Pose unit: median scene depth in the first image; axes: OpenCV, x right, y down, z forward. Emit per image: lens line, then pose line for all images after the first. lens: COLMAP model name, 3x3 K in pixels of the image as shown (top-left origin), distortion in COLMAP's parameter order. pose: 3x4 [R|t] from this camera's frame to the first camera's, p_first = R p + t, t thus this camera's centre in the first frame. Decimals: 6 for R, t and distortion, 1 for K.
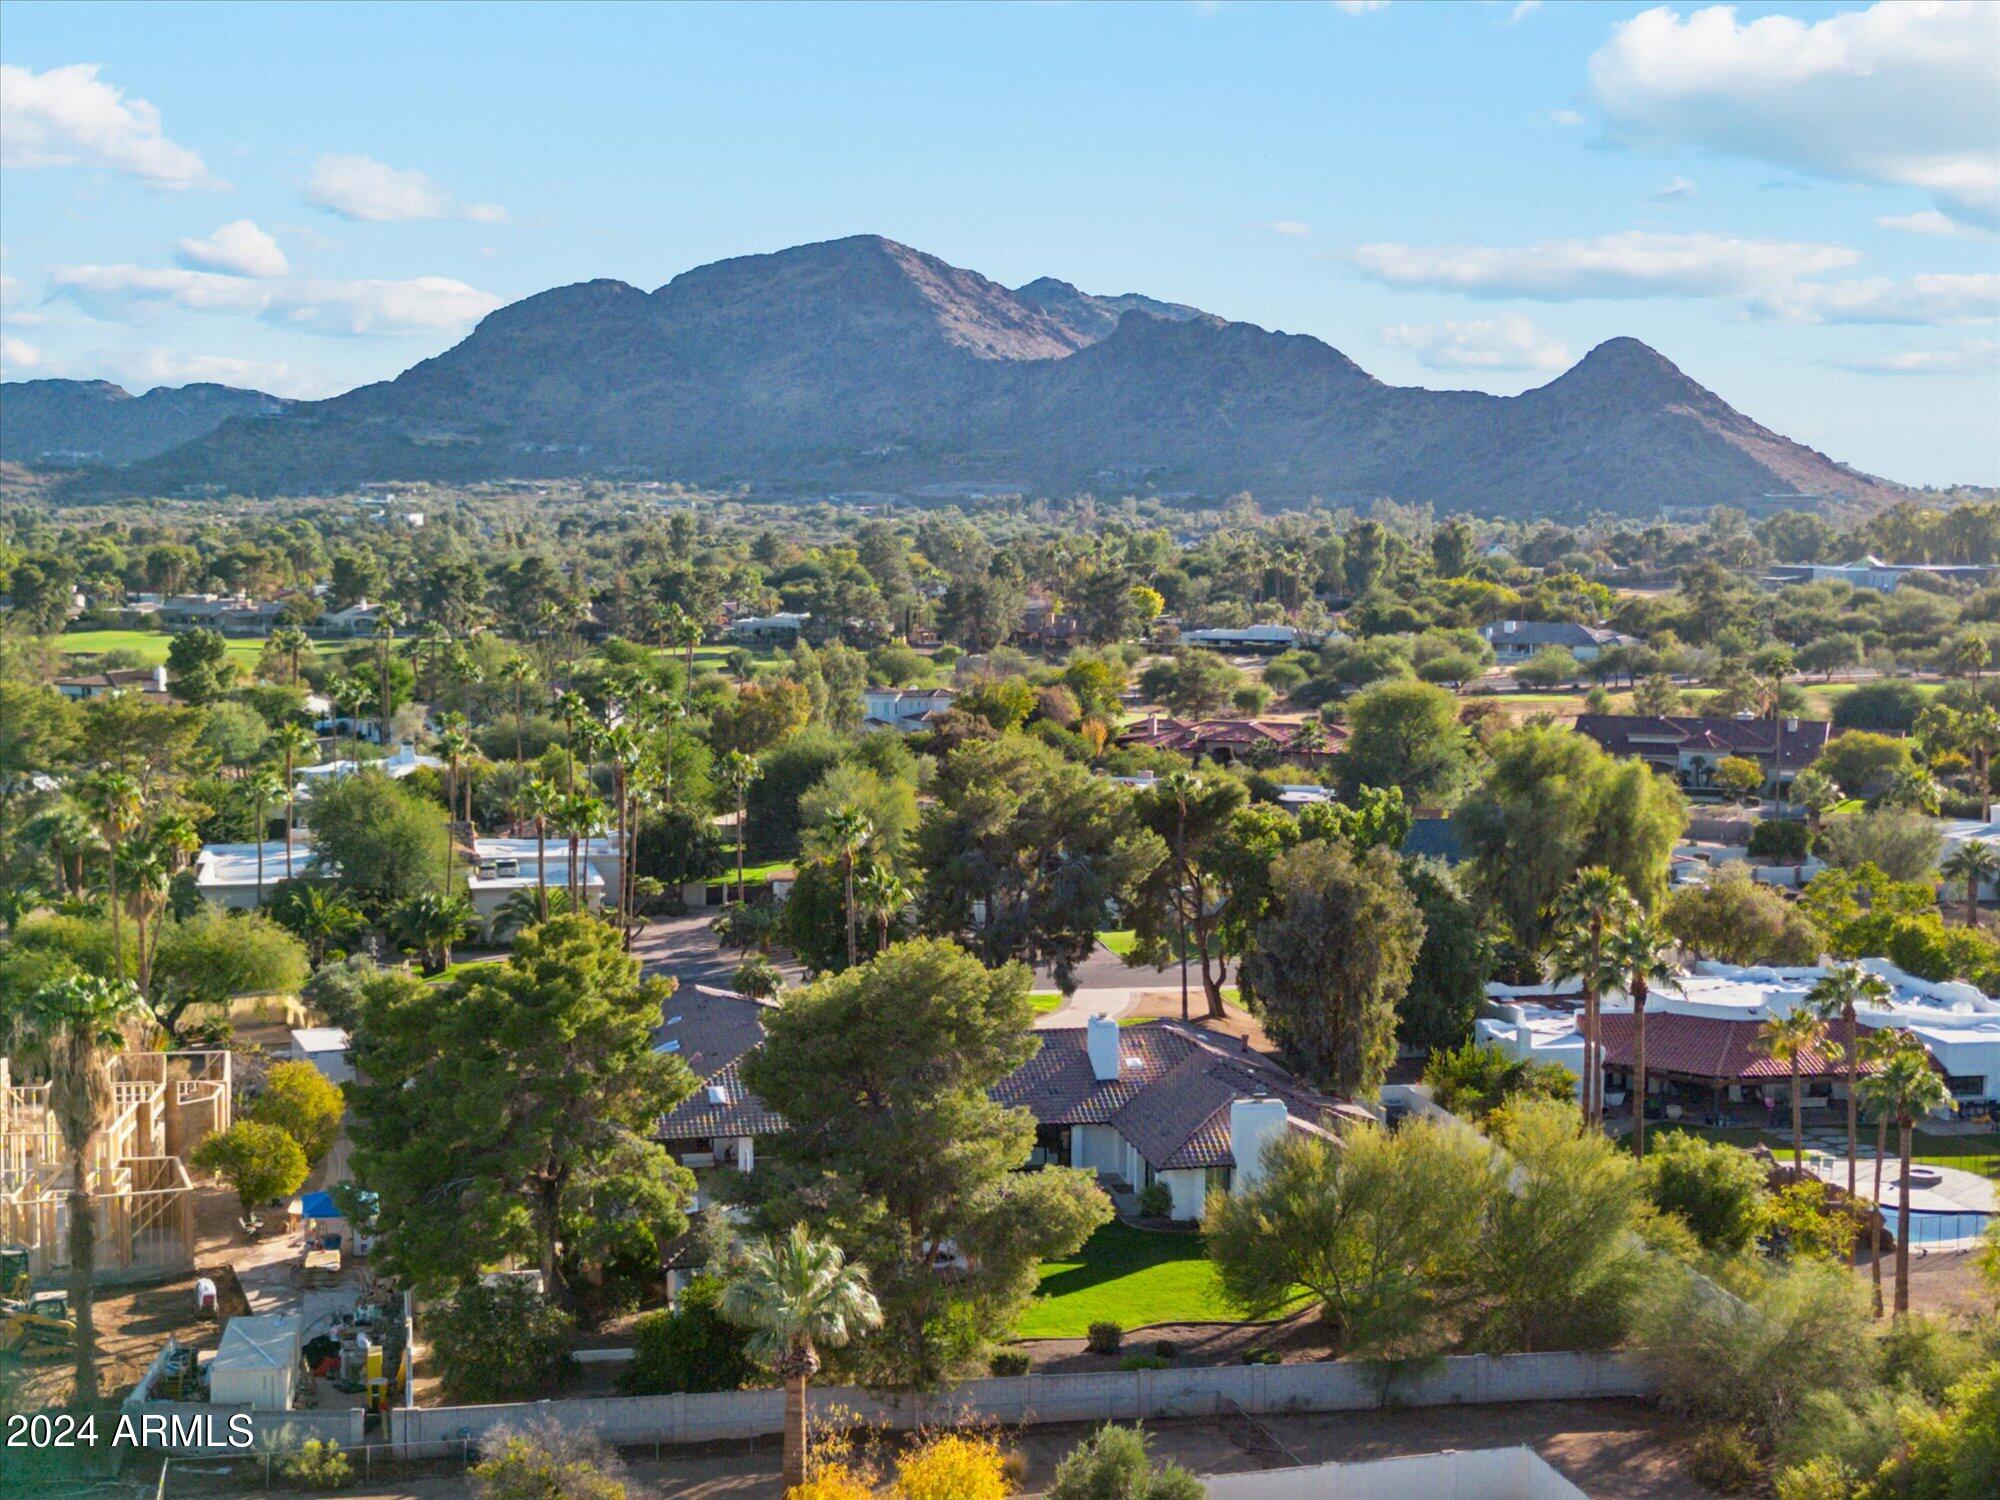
lens RADIAL K [[2835.0, 0, 1000.0], [0, 2835.0, 750.0], [0, 0, 1]] dist [0.212512, -0.733977]
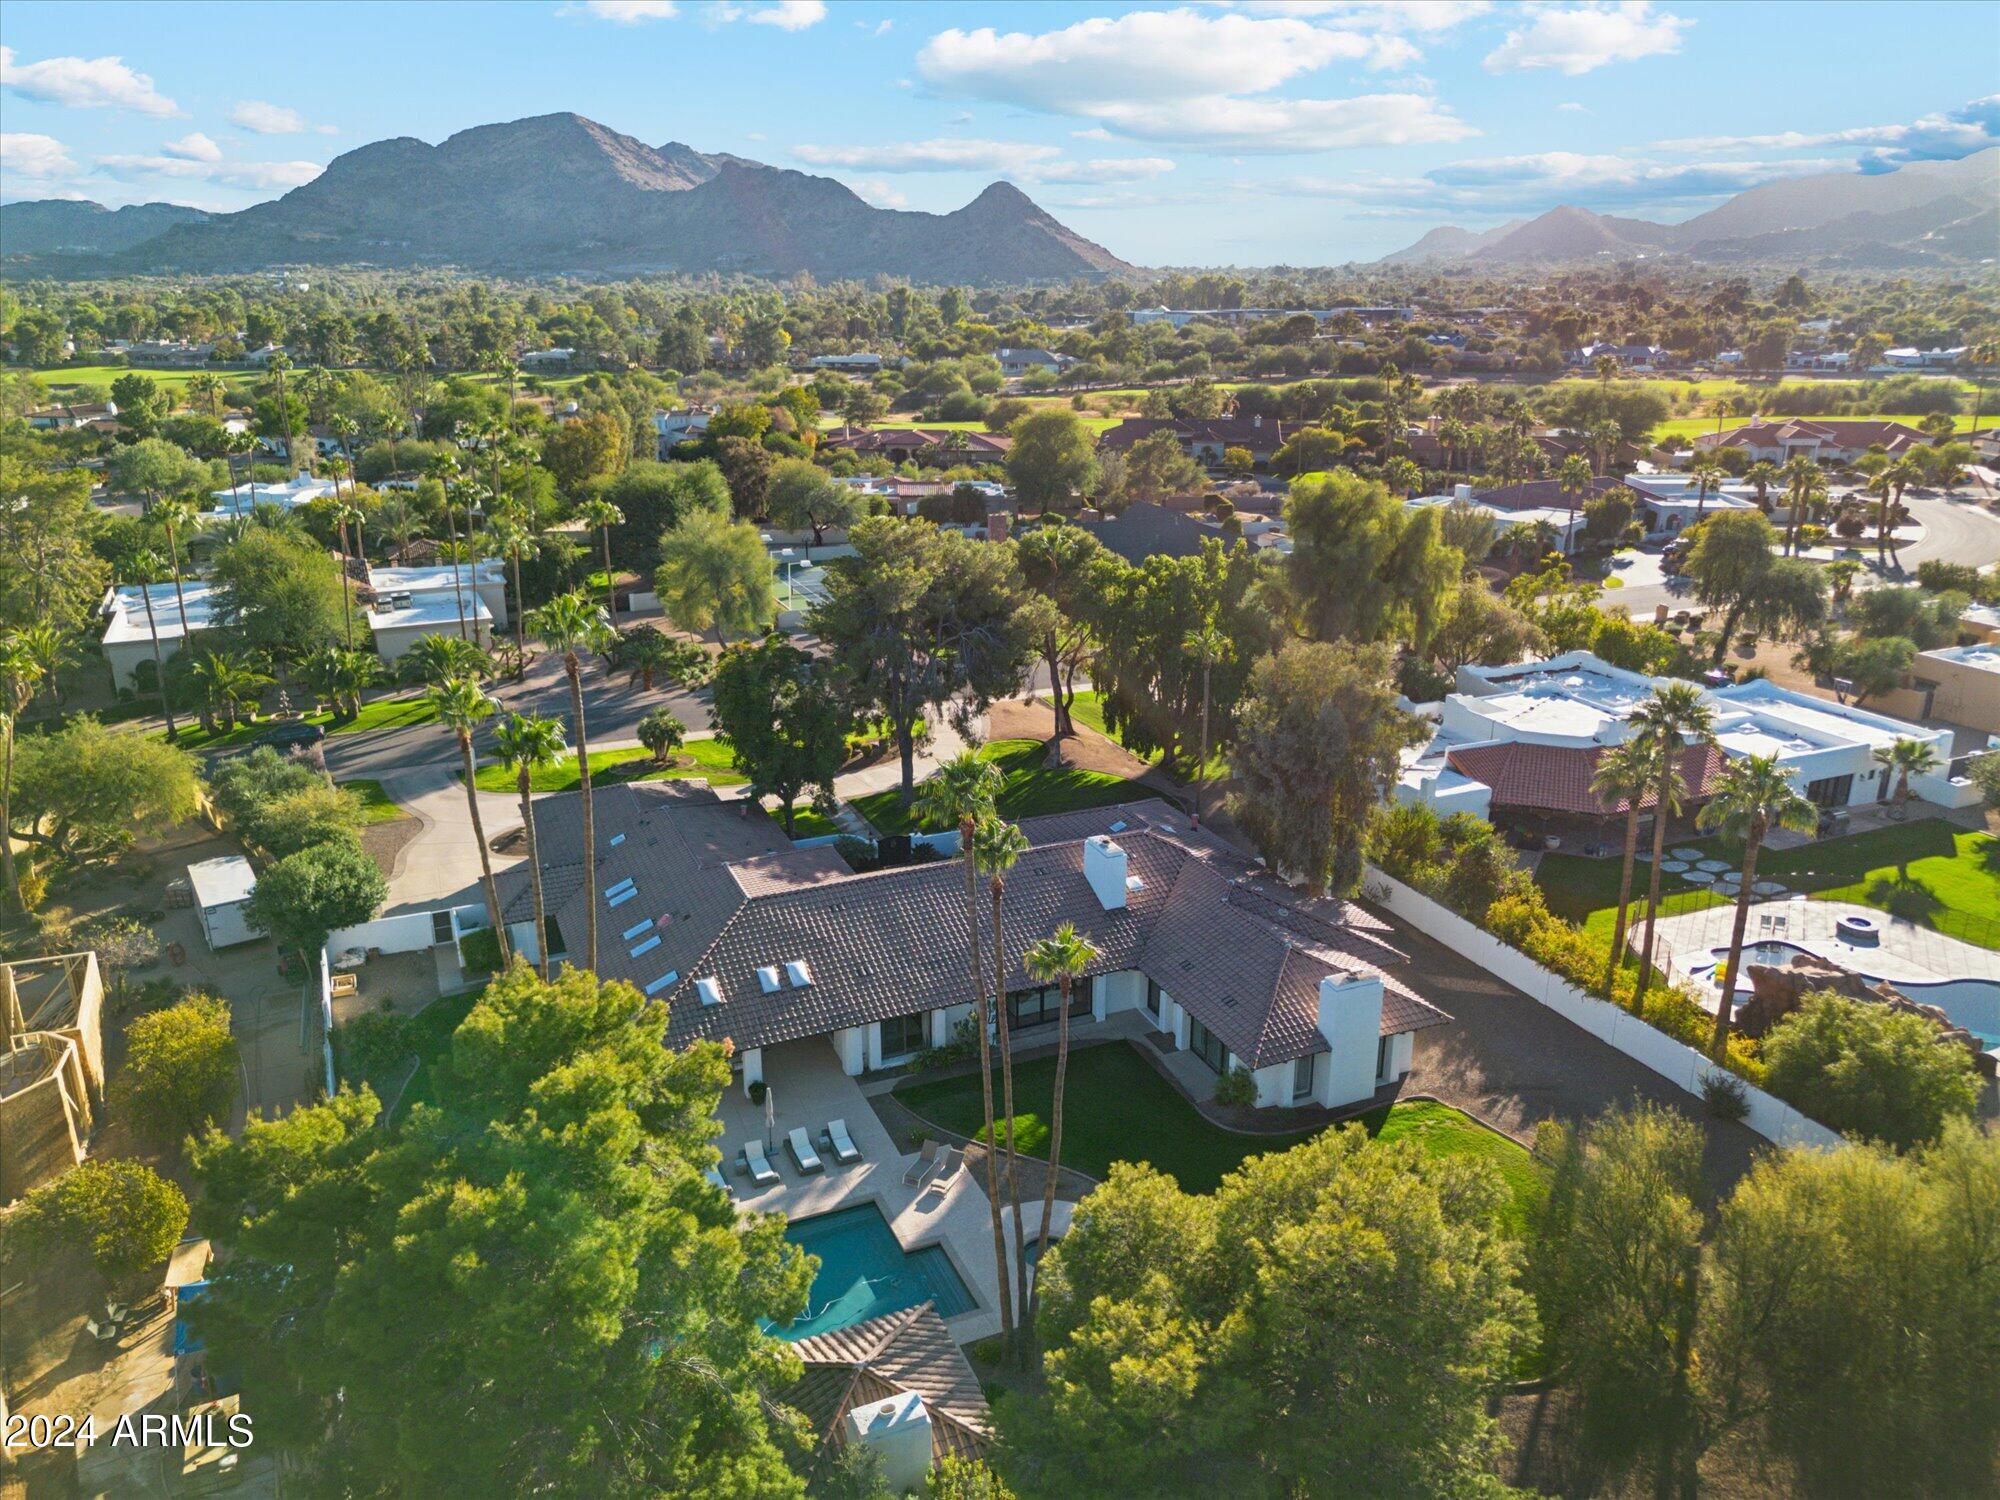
lens RADIAL K [[1421.7, 0, 1001.1], [0, 1421.7, 745.2], [0, 0, 1]] dist [0.064382, -0.057704]
pose [[0.973911, -0.077073, 0.213440, -0.024214], [0.026472, 0.972722, 0.230459, -0.012034], [-0.225380, -0.218797, 0.949385, 0.141847]]
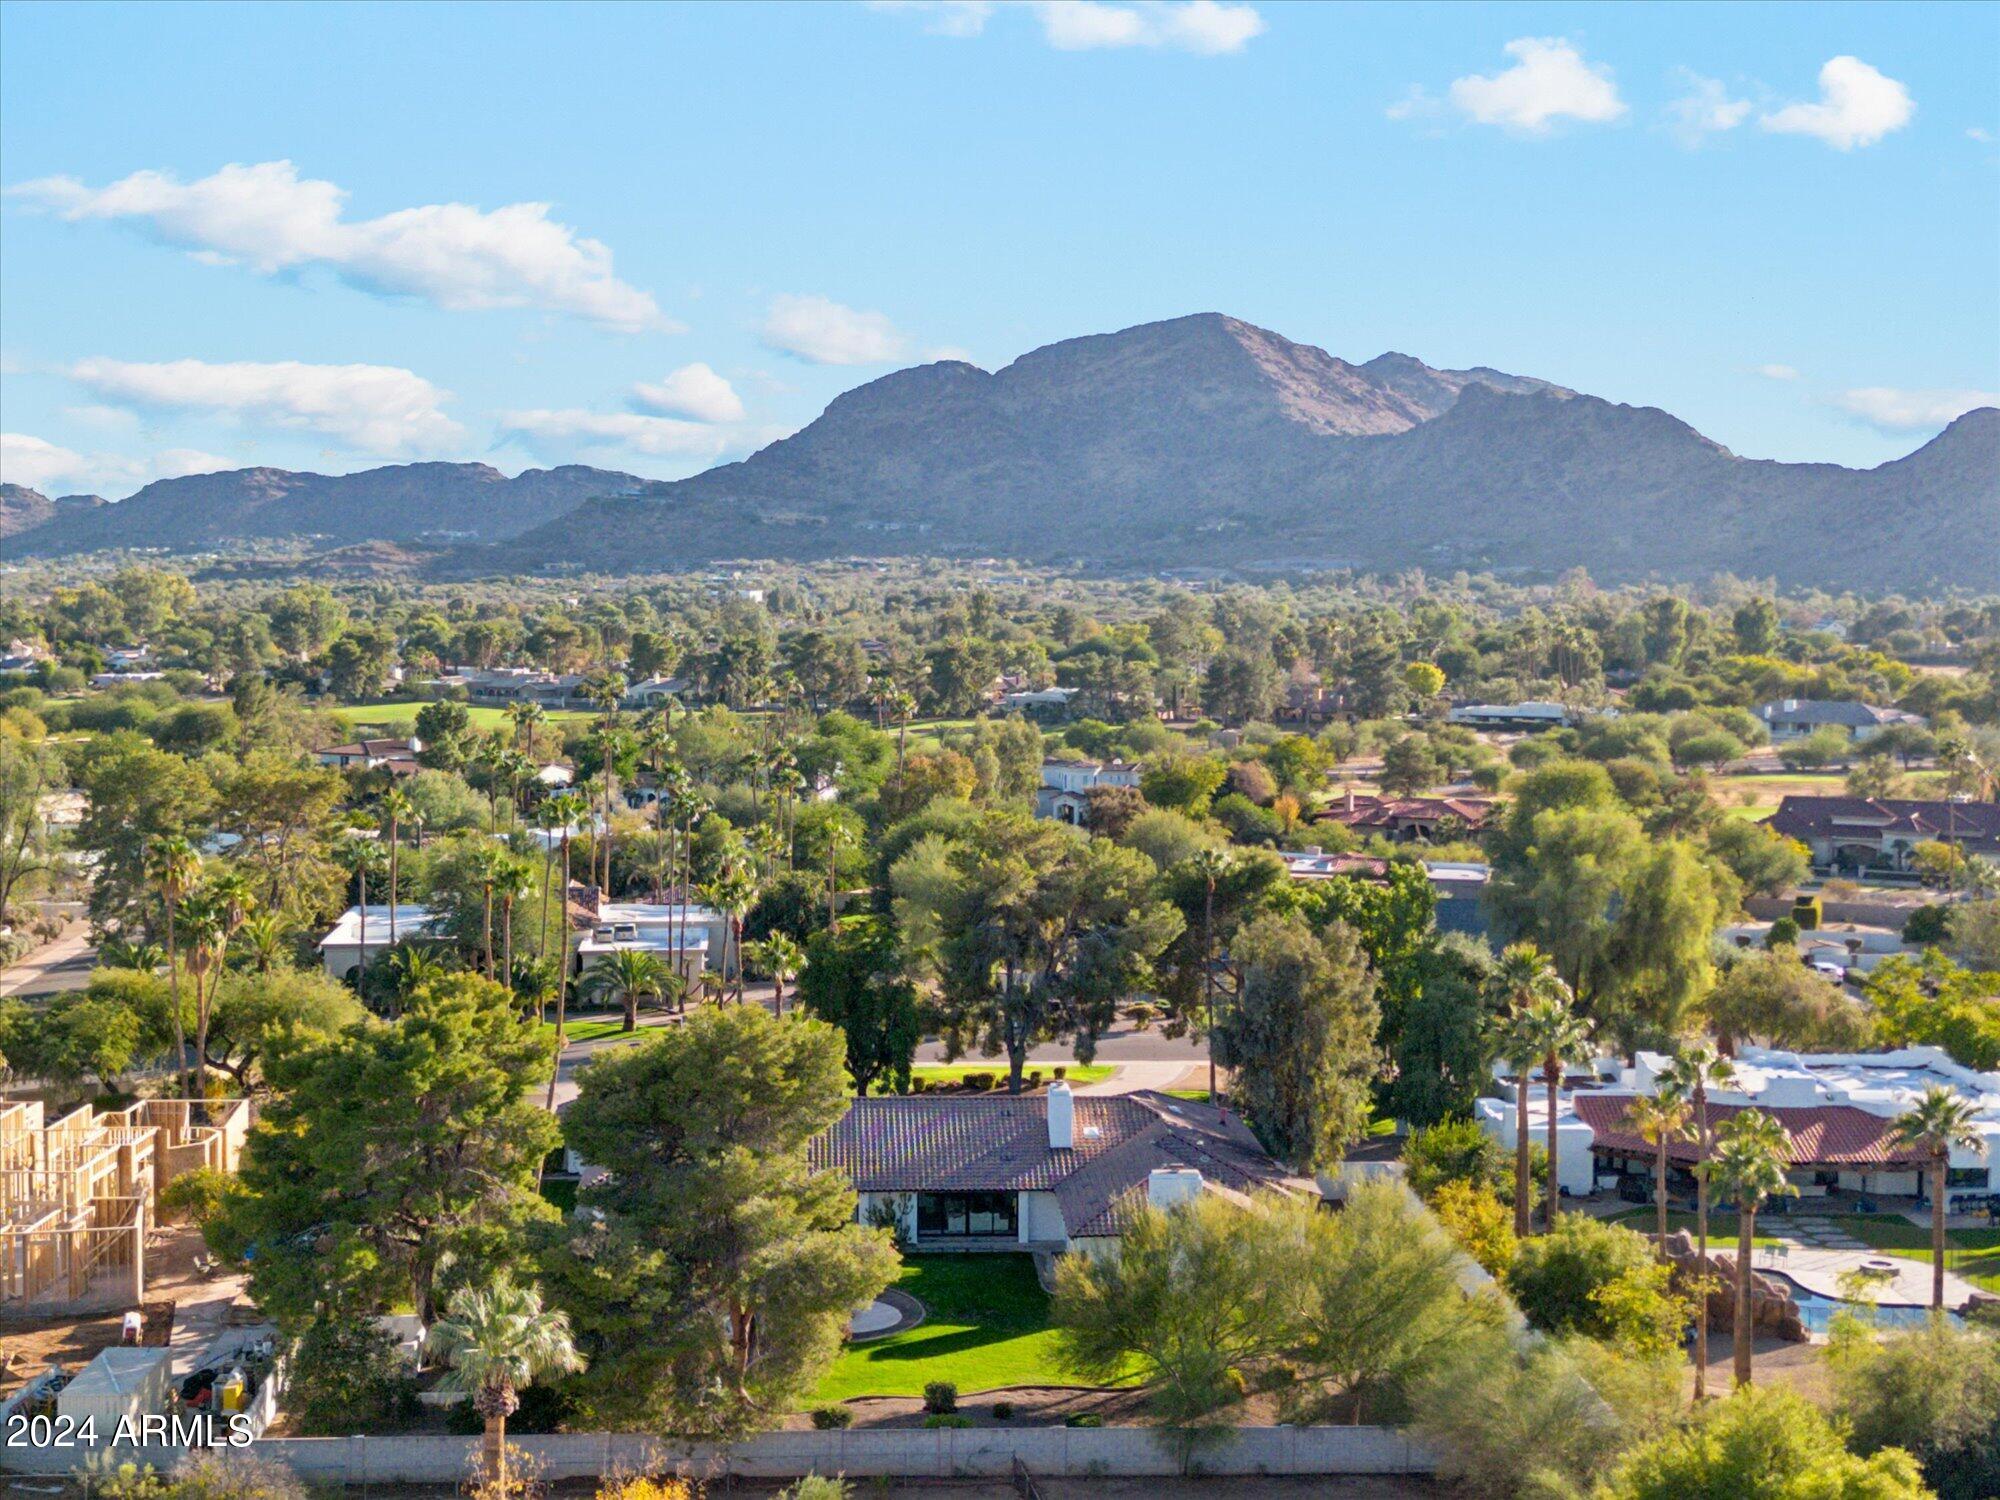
lens RADIAL K [[2835.0, 0, 1000.0], [0, 2835.0, 750.0], [0, 0, 1]] dist [0.212512, -0.733977]
pose [[0.991944, 0.007808, -0.126438, 0.035782], [-0.011142, 0.999608, -0.025686, 0.000089], [0.126188, 0.026888, 0.991642, -0.003351]]
